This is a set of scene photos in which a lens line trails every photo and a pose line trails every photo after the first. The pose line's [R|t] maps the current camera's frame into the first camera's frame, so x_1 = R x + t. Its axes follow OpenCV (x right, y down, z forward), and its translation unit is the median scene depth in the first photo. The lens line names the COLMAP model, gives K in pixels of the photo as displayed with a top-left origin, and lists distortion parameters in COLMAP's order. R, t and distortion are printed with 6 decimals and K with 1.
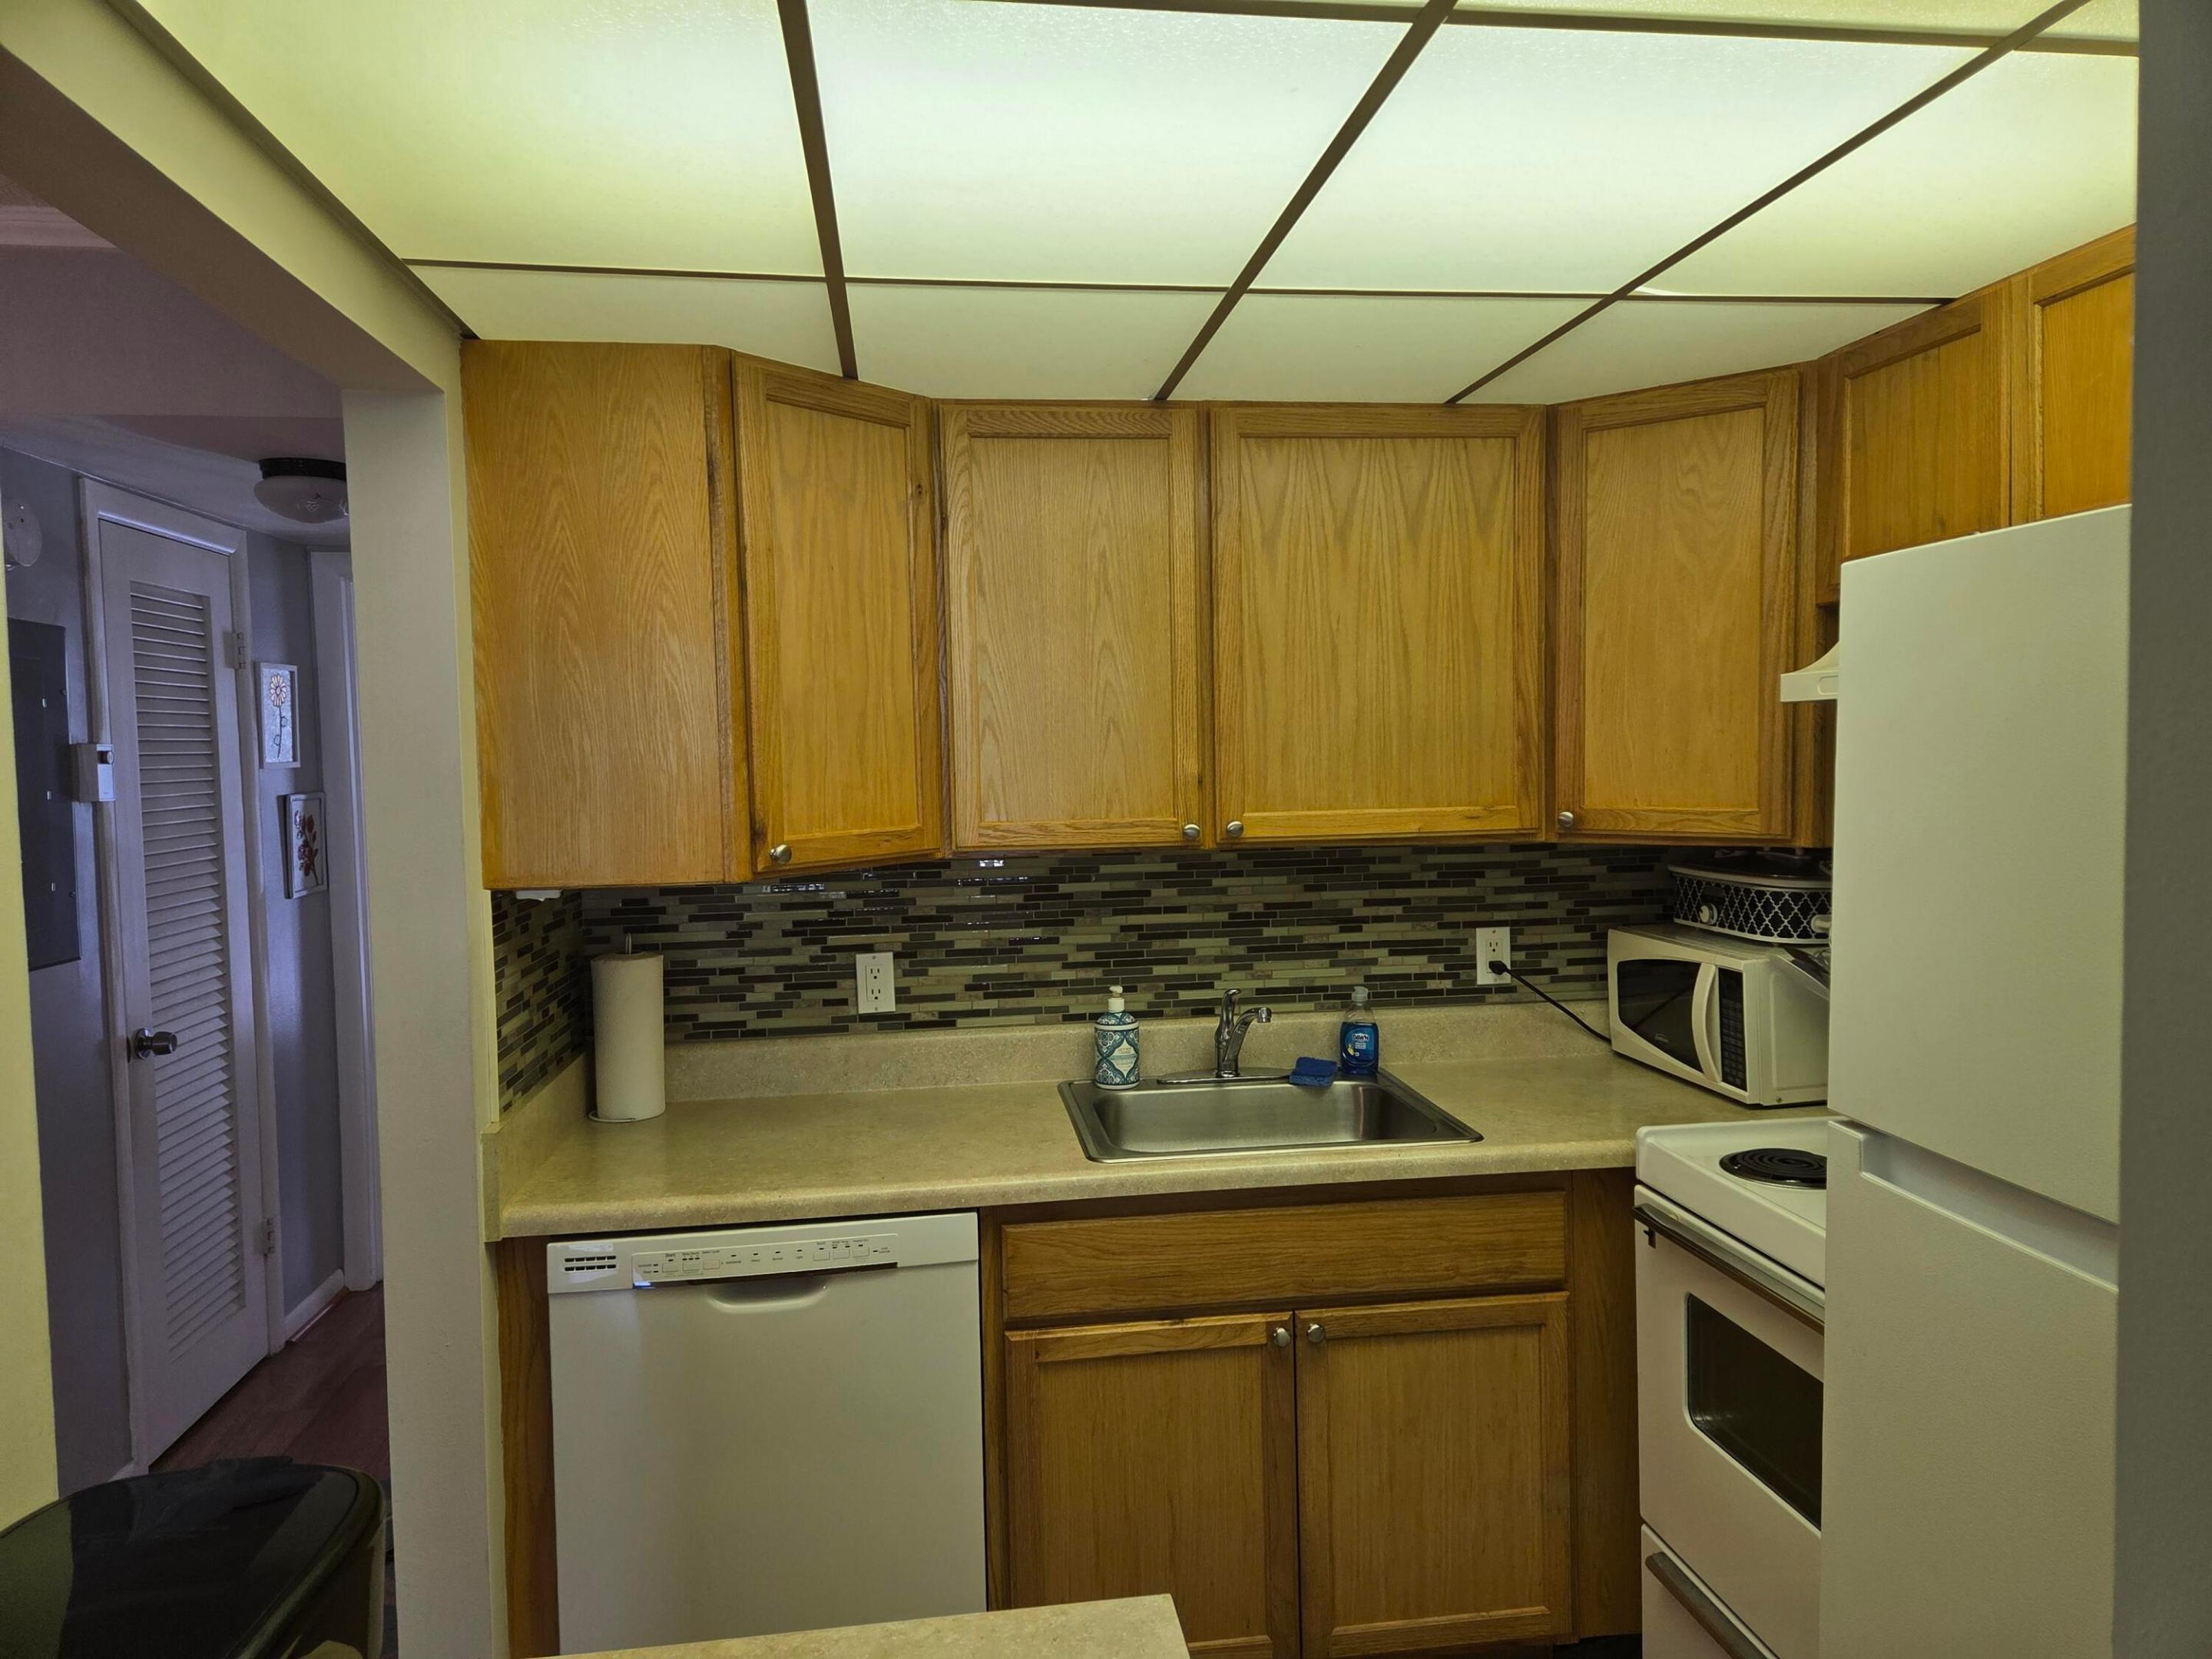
lens RADIAL K [[1467.3, 0, 1098.2], [0, 1467.3, 826.5], [0, 0, 1]] dist [0.047216, -0.040100]
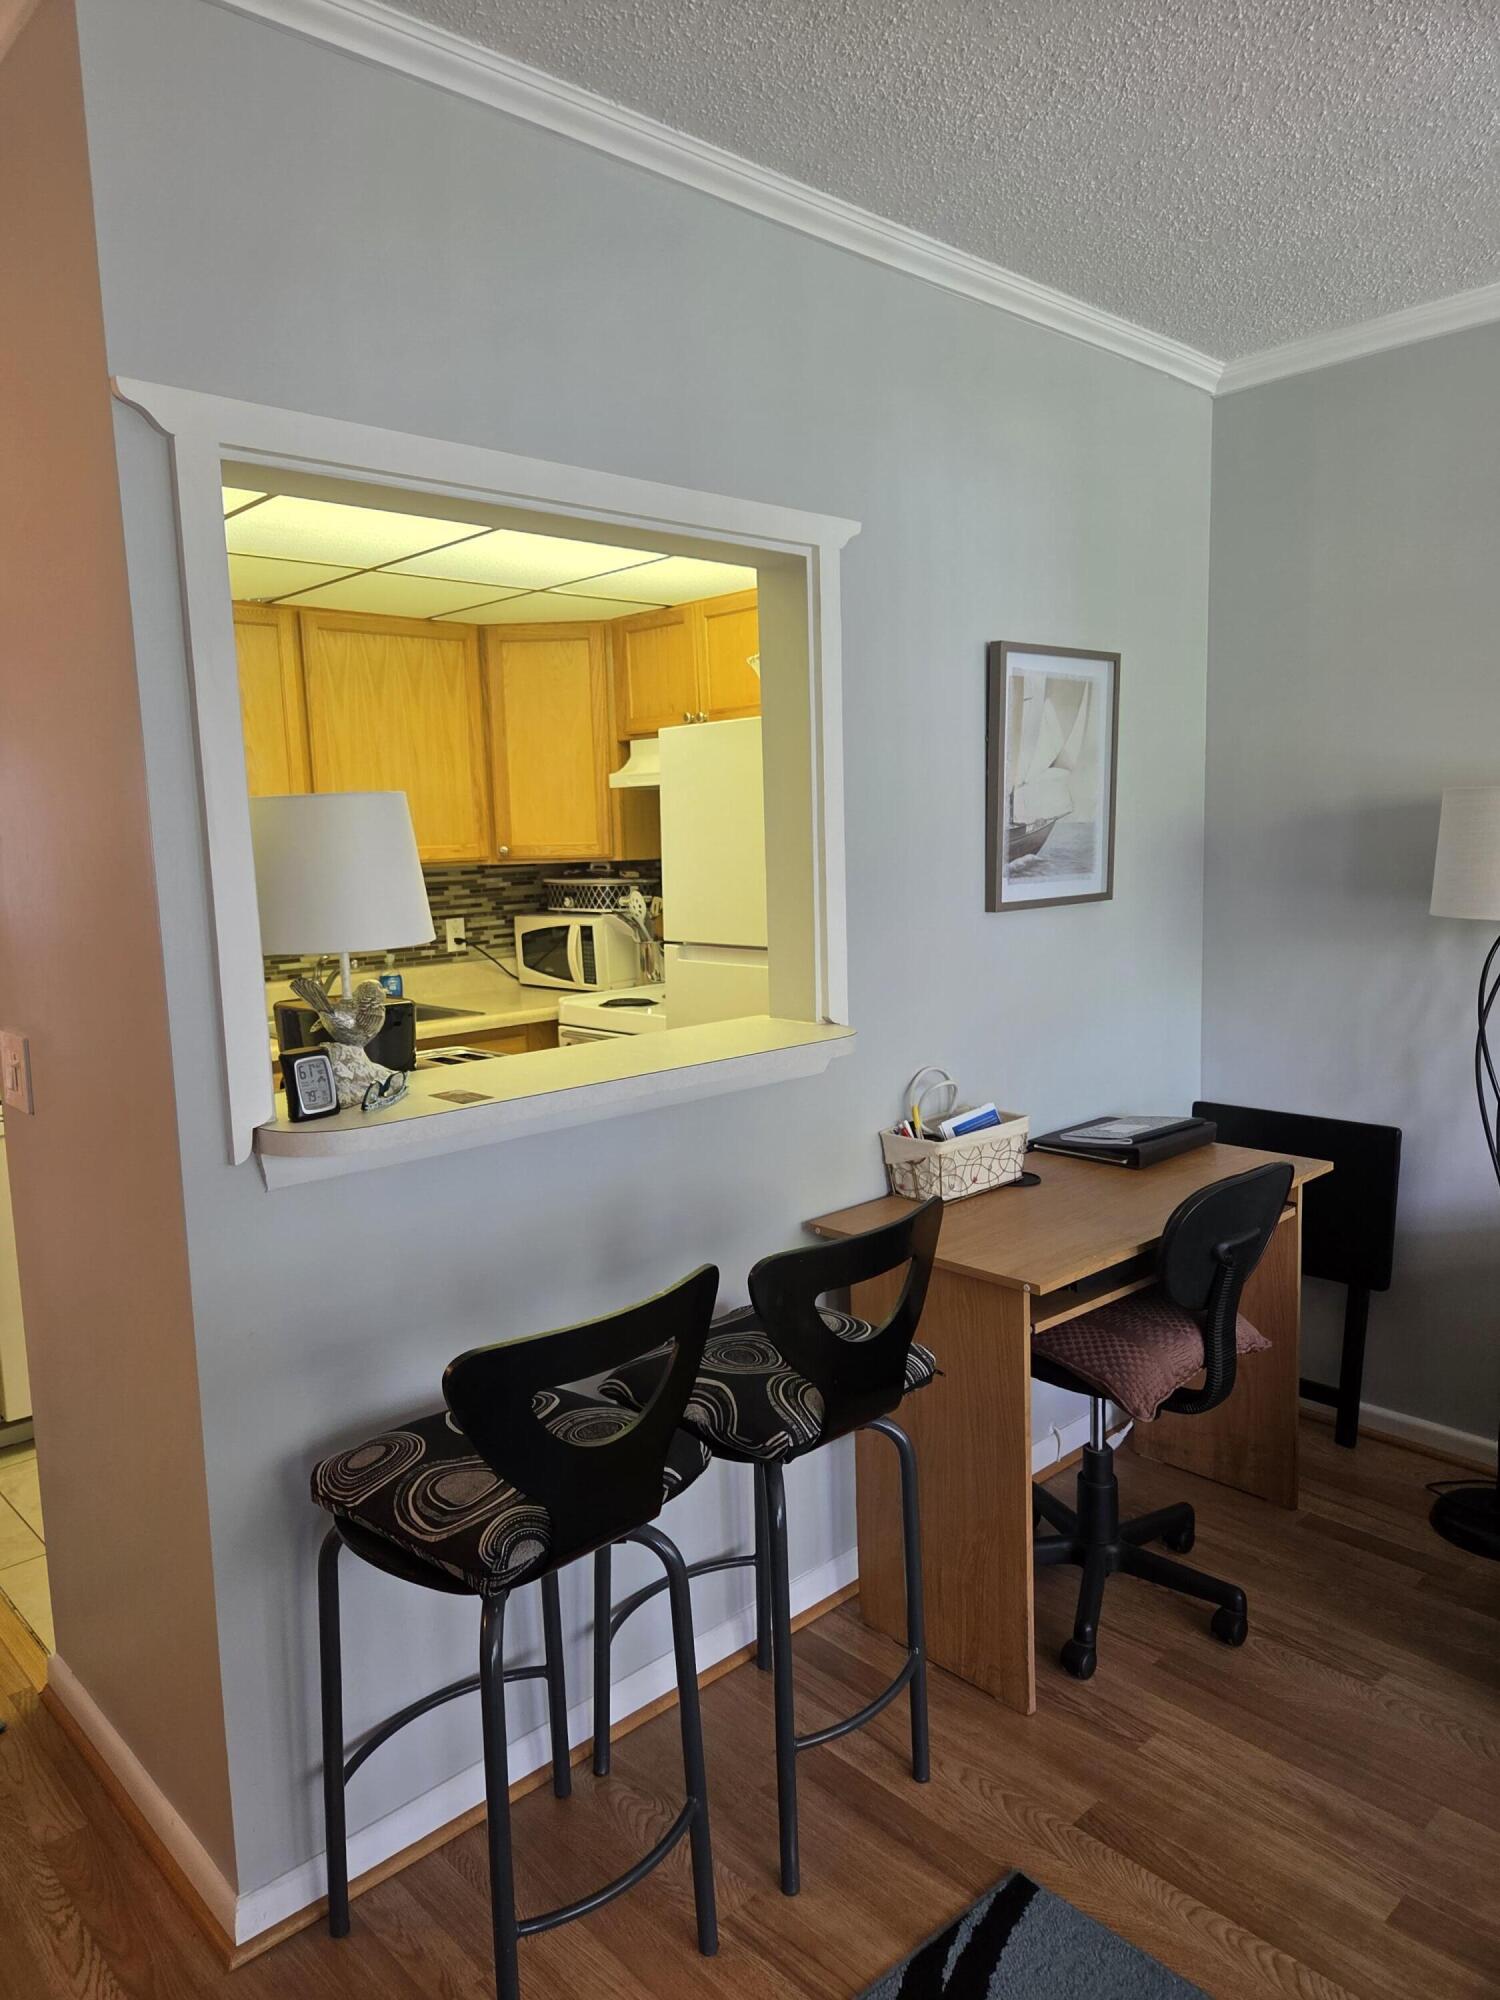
lens RADIAL K [[1326.7, 0, 745.7], [0, 1326.7, 1015.6], [0, 0, 1]] dist [0.047216, -0.040100]
pose [[0.813018, -0.088391, 0.575489, -0.419451], [0.046832, 0.995135, 0.086683, 0.070580], [-0.580351, -0.043524, 0.813202, -0.557125]]
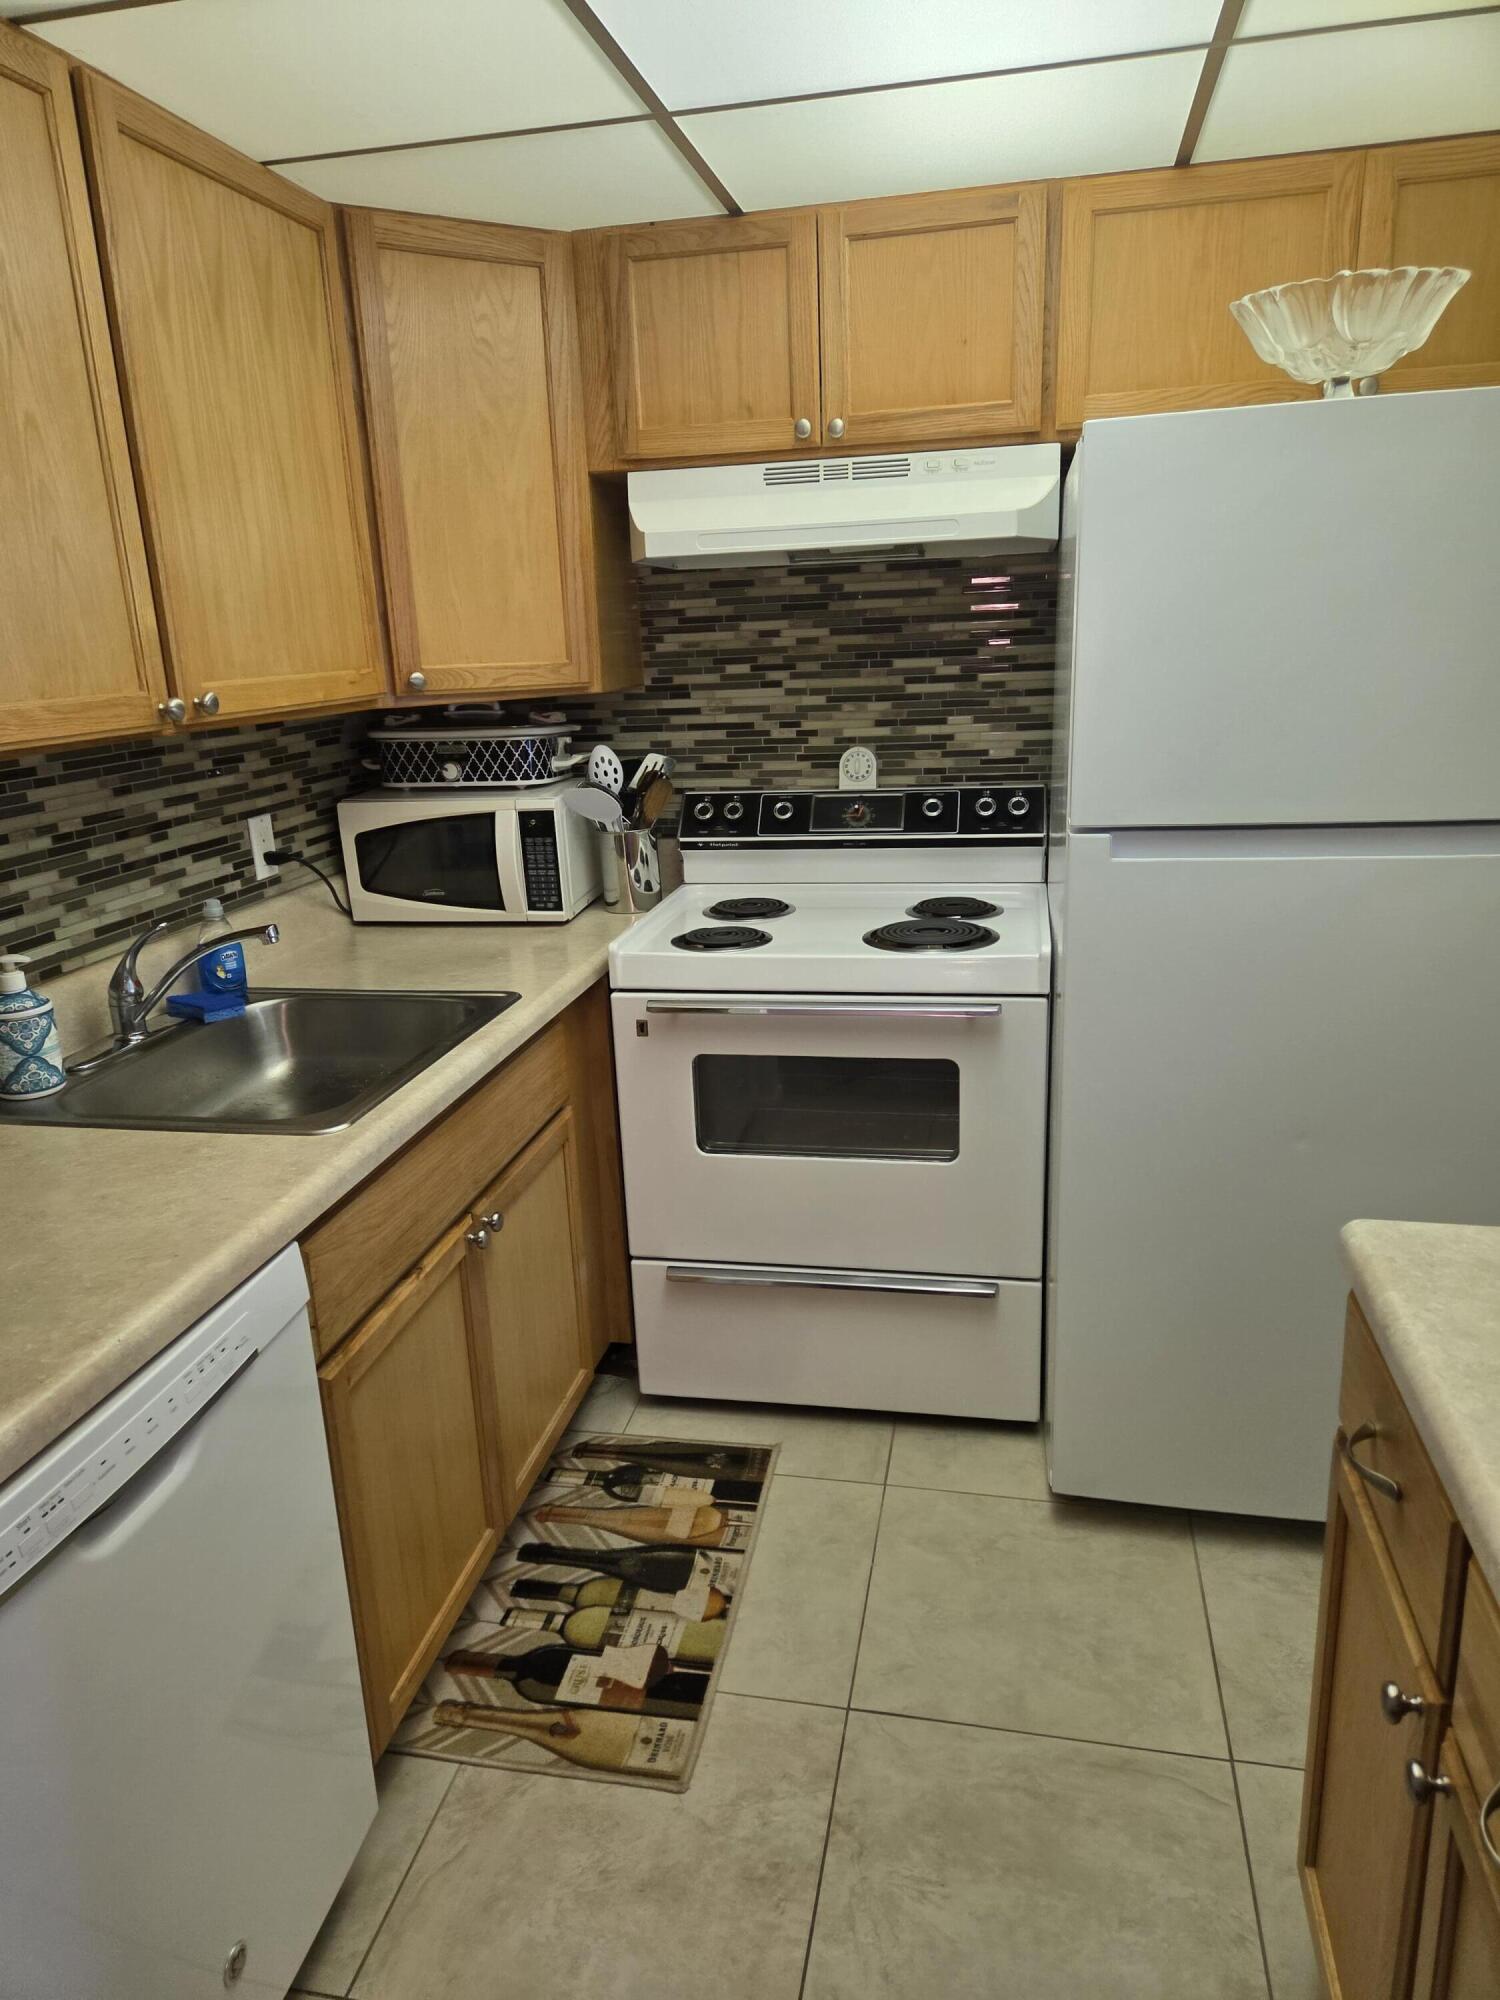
lens RADIAL K [[1326.7, 0, 748.3], [0, 1326.7, 1035.0], [0, 0, 1]] dist [0.047216, -0.040100]
pose [[0.332925, -0.273126, 0.902531, -0.481117], [0.086256, 0.961941, 0.259287, 0.010887], [-0.939000, -0.008474, 0.343813, 0.473854]]
